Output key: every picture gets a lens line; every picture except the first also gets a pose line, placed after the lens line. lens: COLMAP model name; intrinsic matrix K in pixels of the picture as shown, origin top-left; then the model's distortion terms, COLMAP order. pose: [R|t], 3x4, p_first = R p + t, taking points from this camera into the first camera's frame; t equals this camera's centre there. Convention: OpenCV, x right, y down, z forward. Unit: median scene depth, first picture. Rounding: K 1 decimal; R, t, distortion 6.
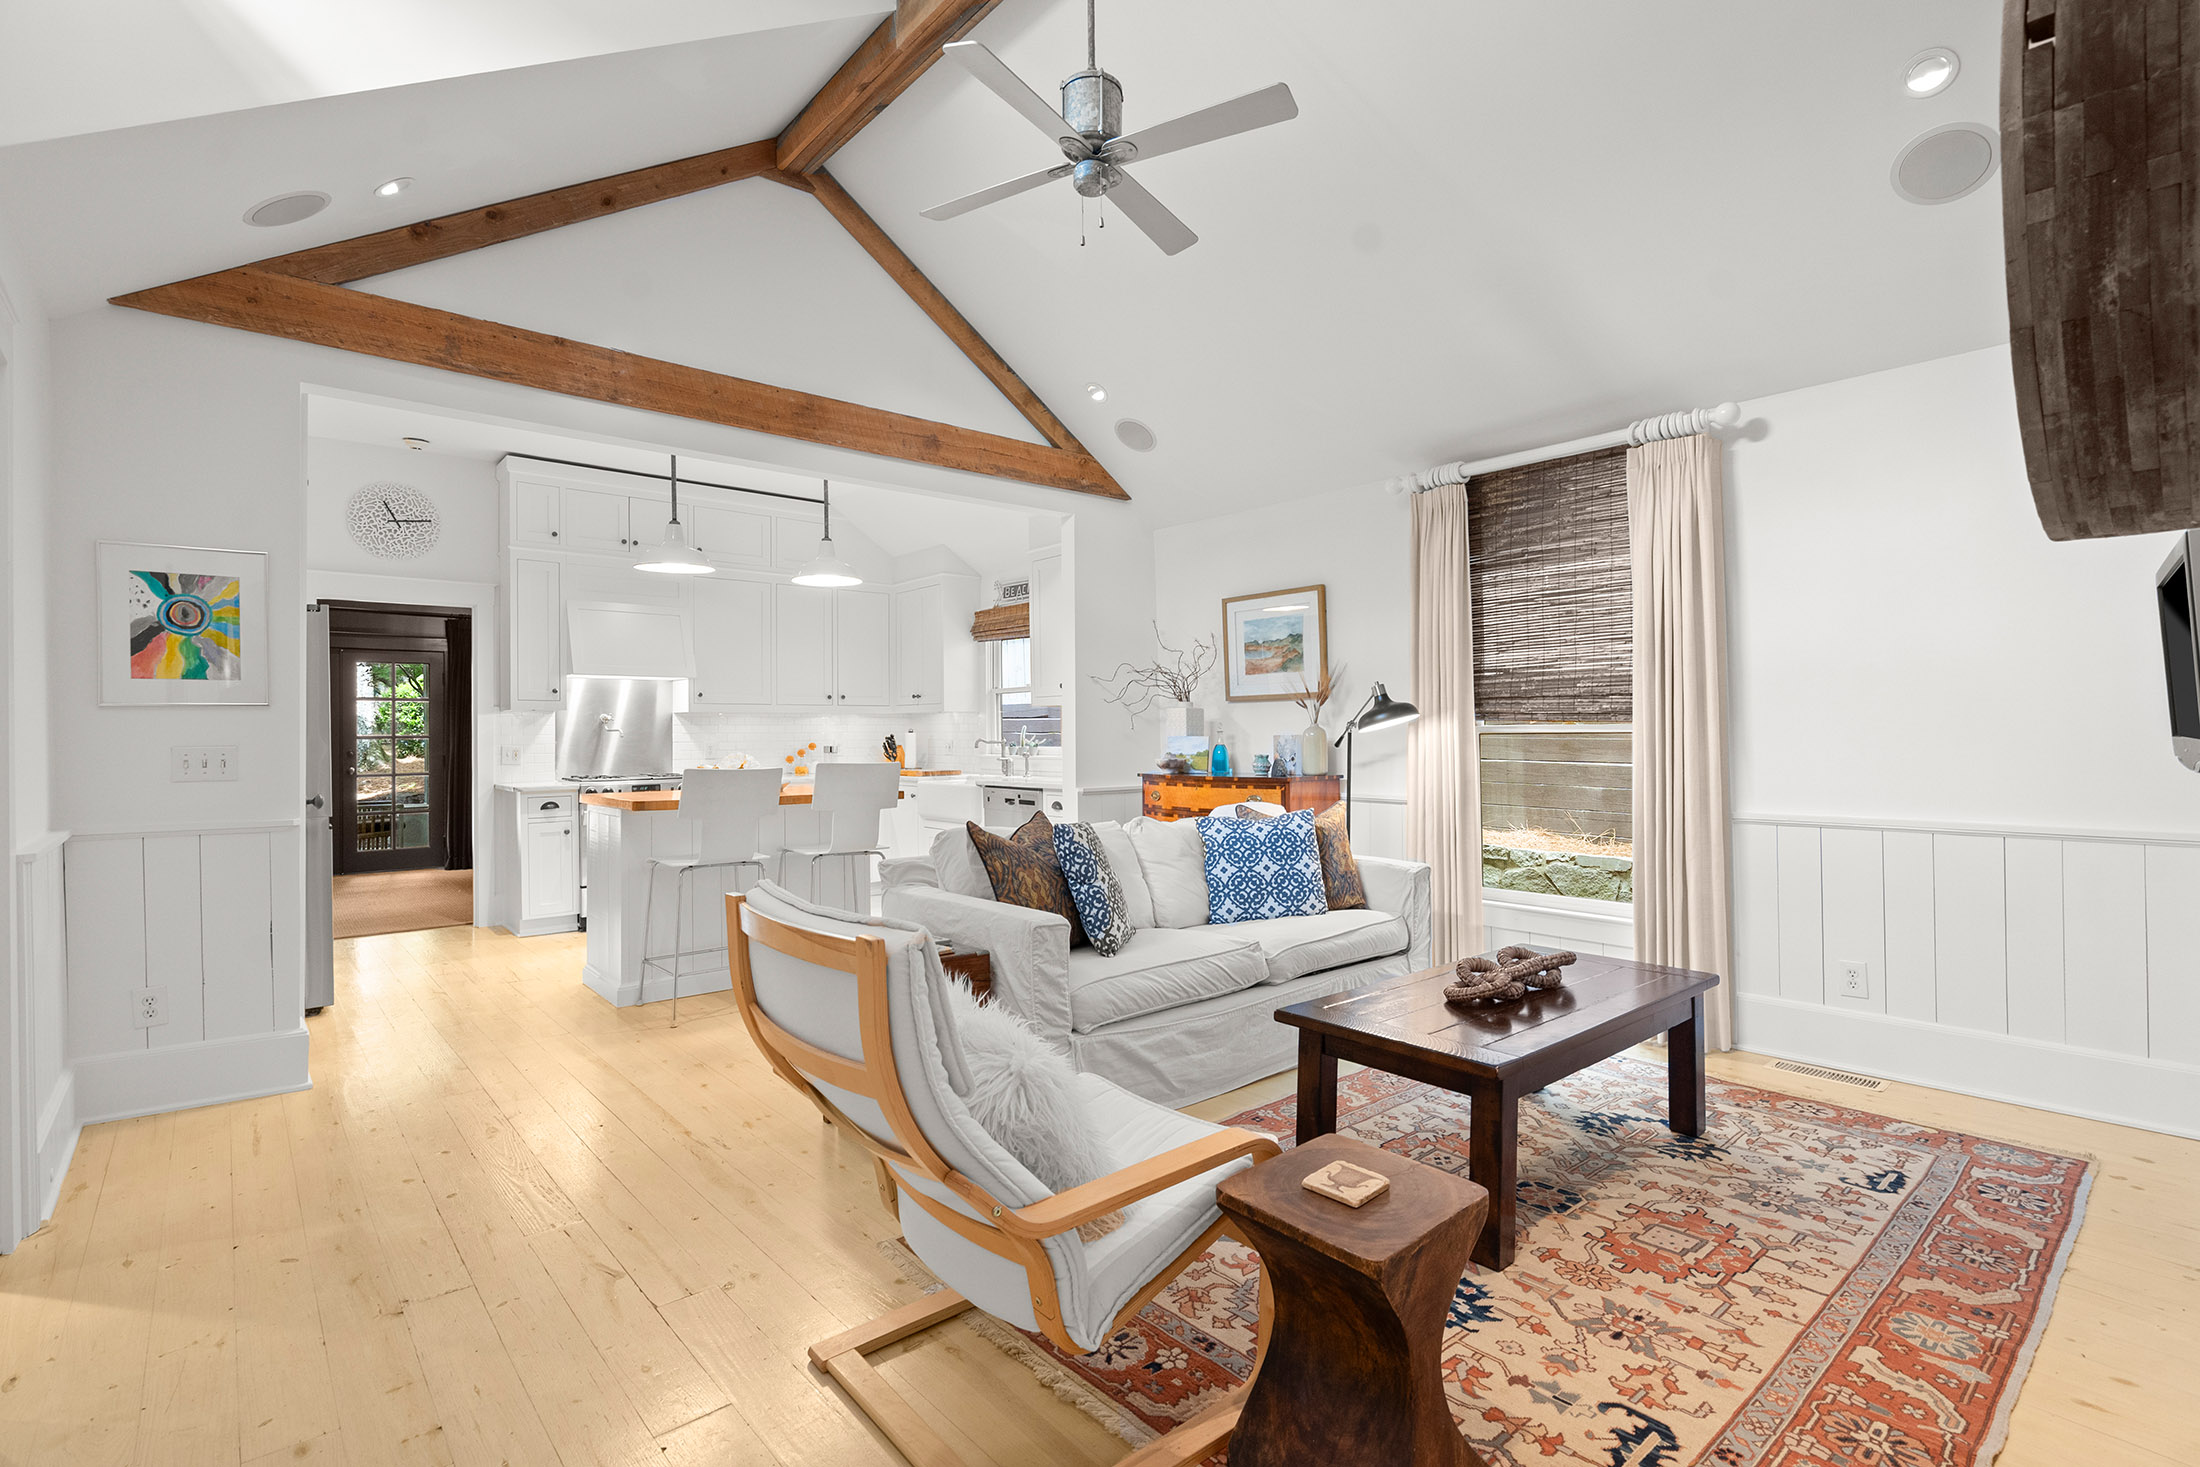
lens RADIAL K [[998.6, 0, 1079.7], [0, 998.6, 724.5], [0, 0, 1]] dist [-0.006218, 0.002693]
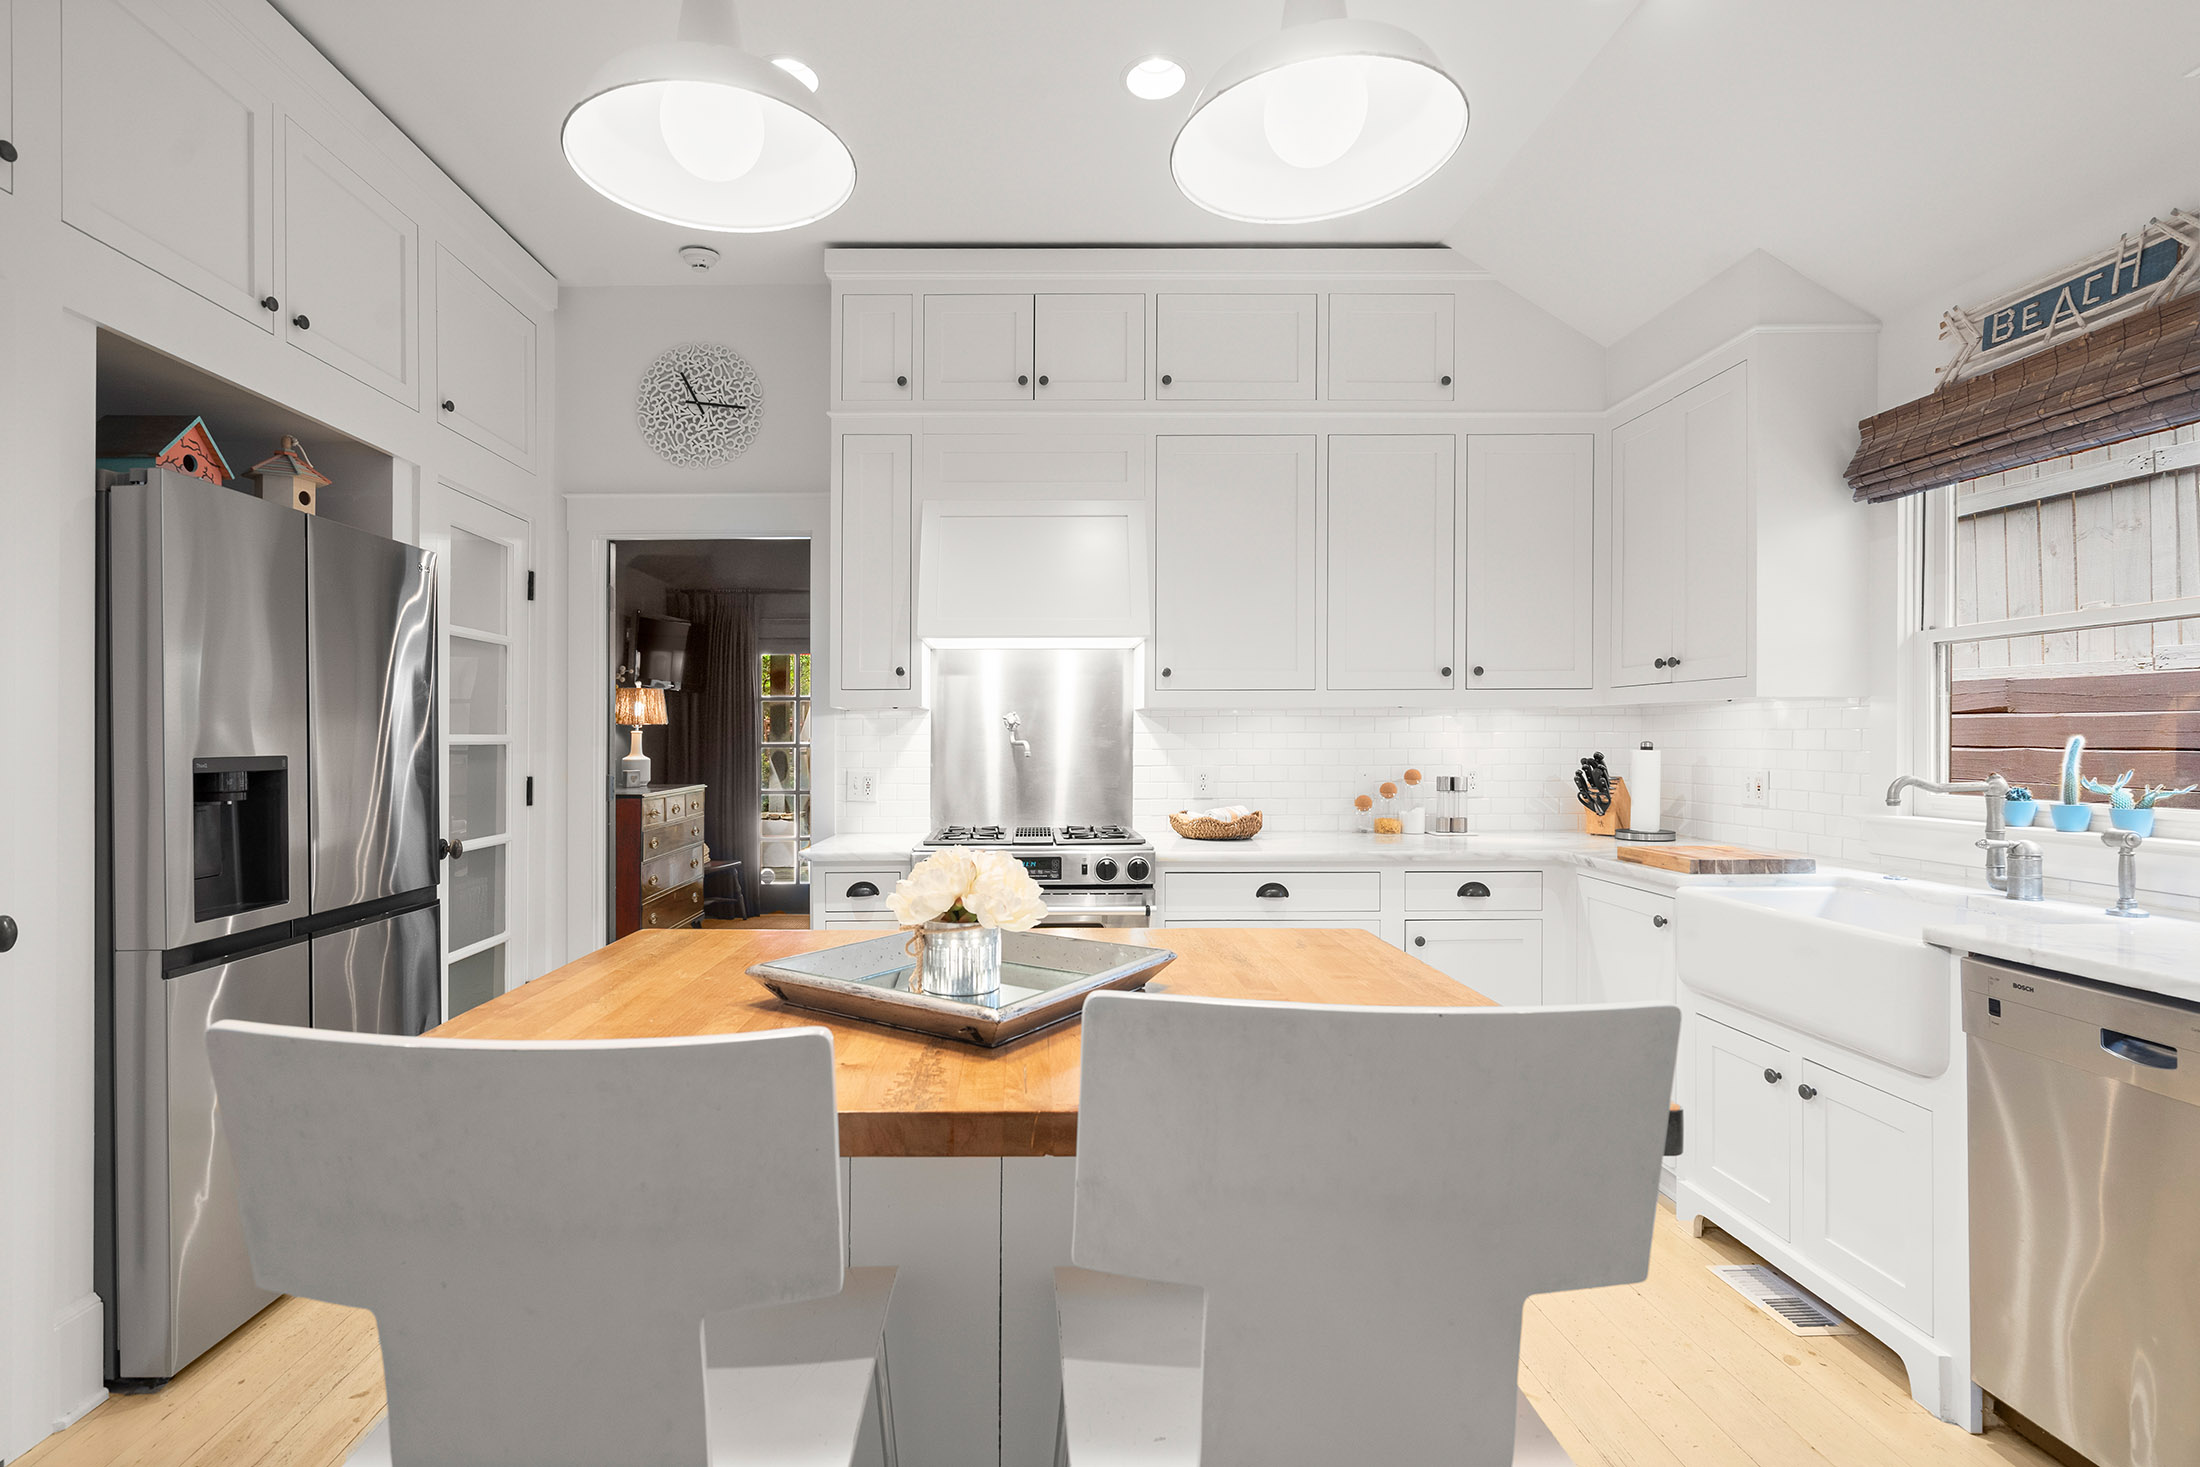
lens RADIAL K [[998.6, 0, 1032.6], [0, 998.6, 742.6], [0, 0, 1]] dist [-0.006218, 0.002693]
pose [[0.765685, 0.007535, -0.643172, -0.133637], [0.002893, 0.999881, 0.015157, -0.003301], [0.643210, -0.013466, 0.765572, 0.699463]]
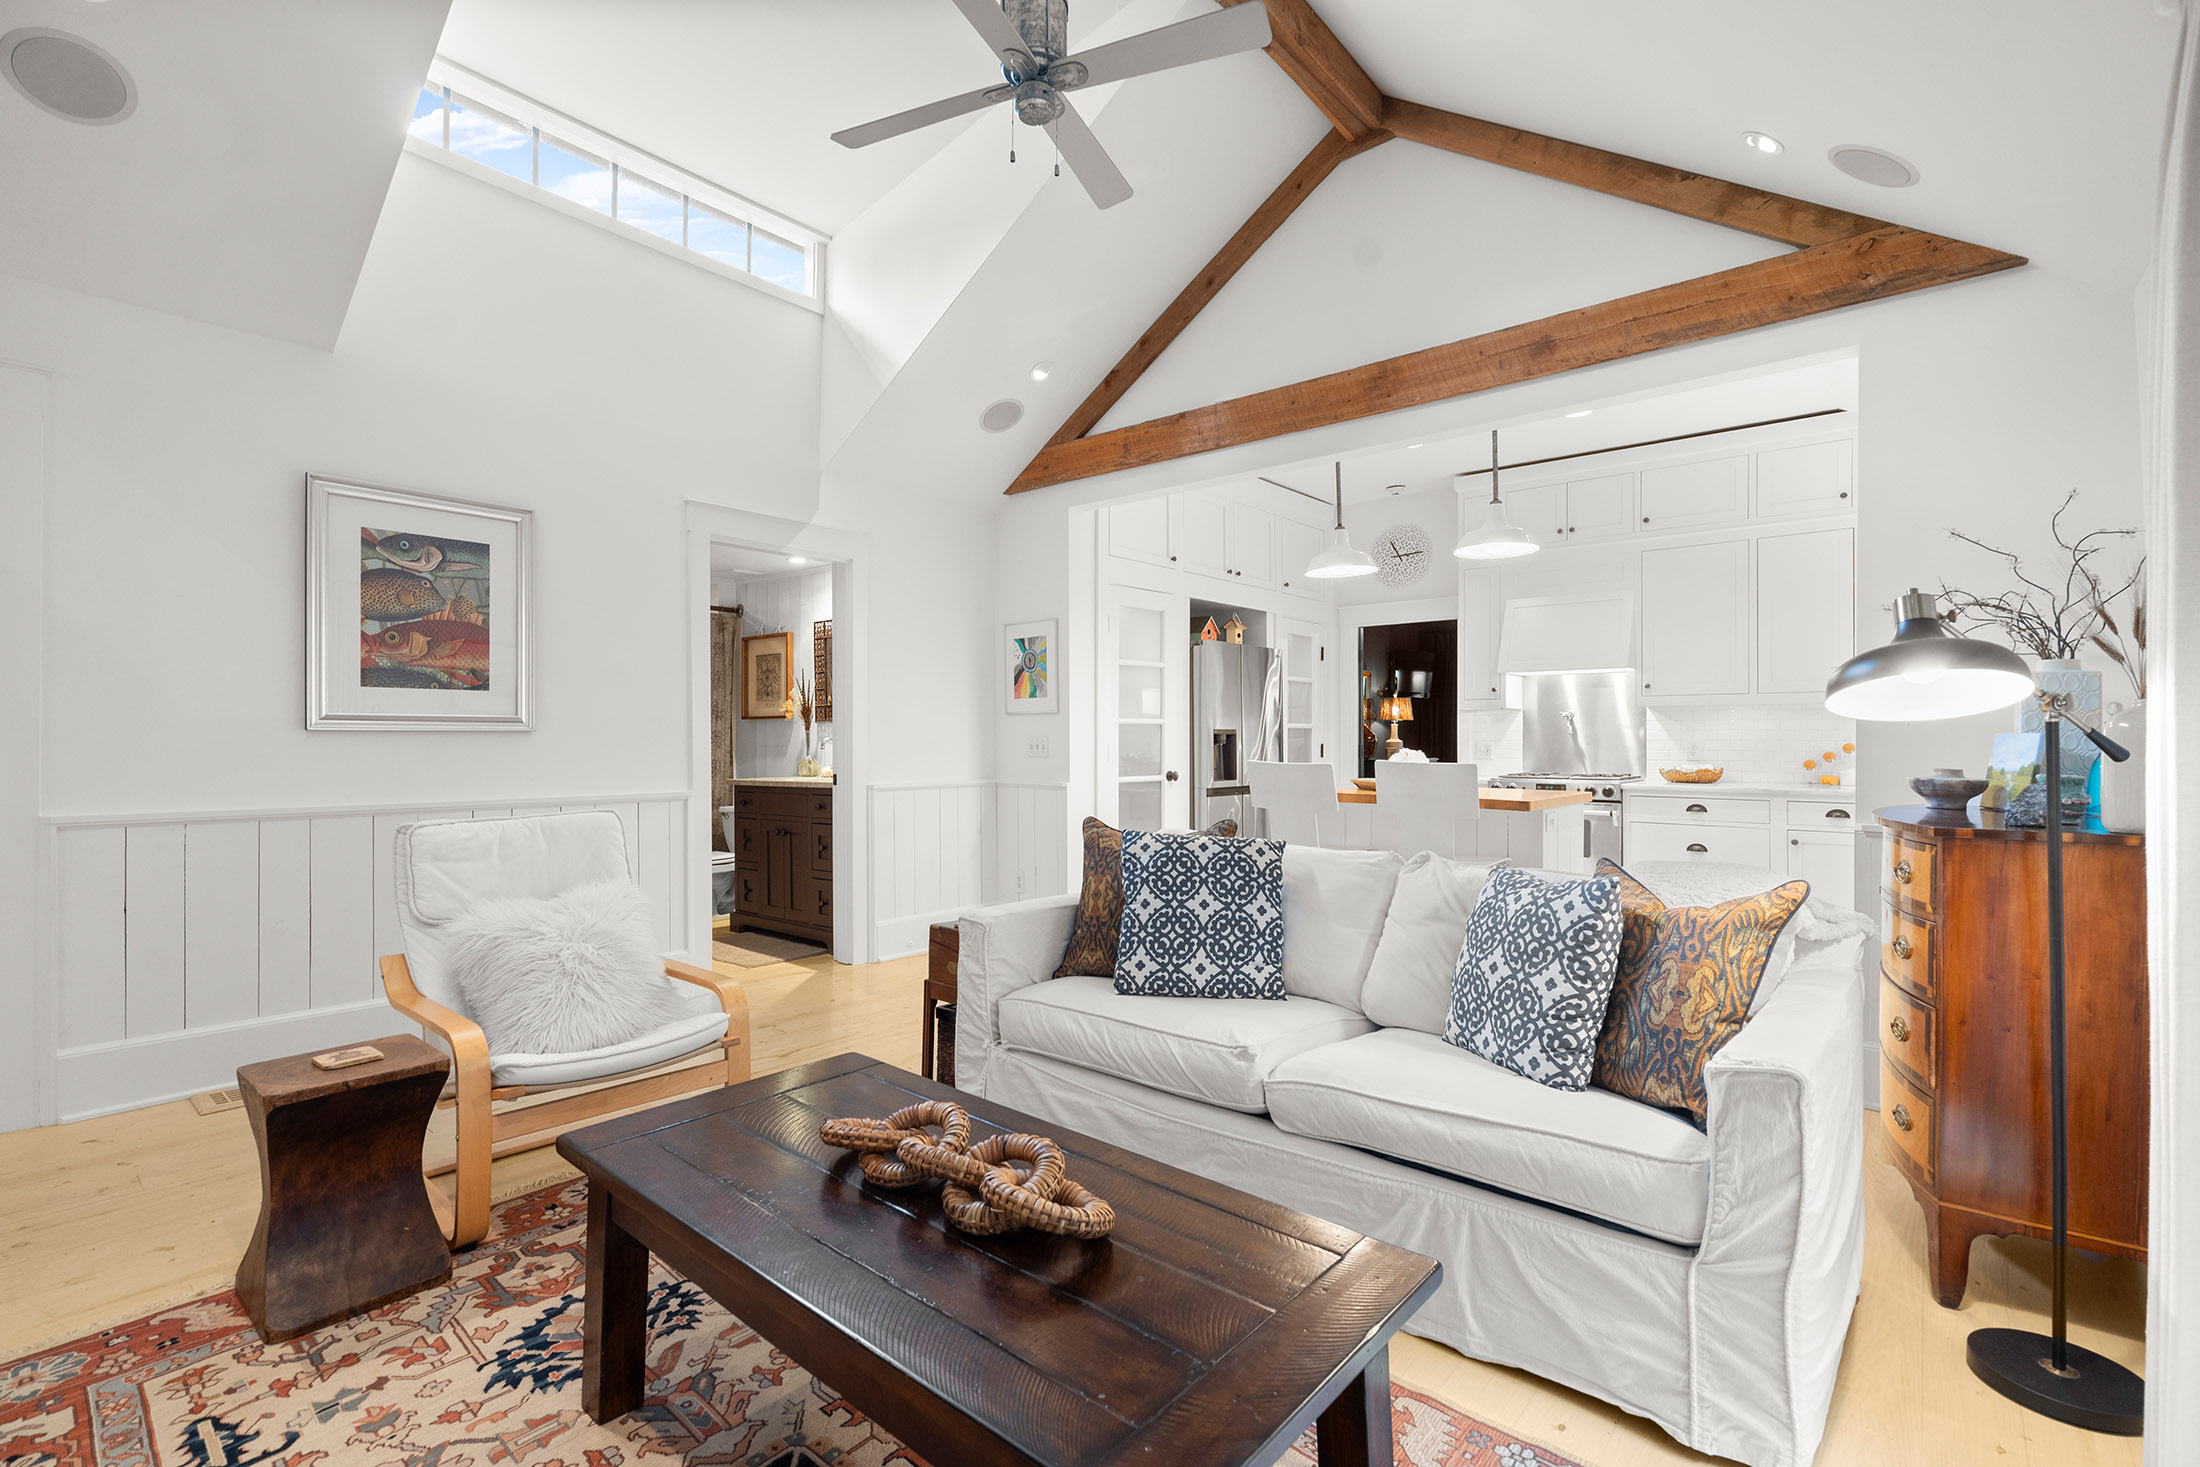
lens RADIAL K [[998.6, 0, 1122.0], [0, 998.6, 722.3], [0, 0, 1]] dist [-0.006218, 0.002693]
pose [[0.173789, -0.009308, -0.984739, 0.480760], [0.007210, 0.999941, -0.008179, 0.007398], [0.984756, -0.005678, 0.173846, 0.486066]]
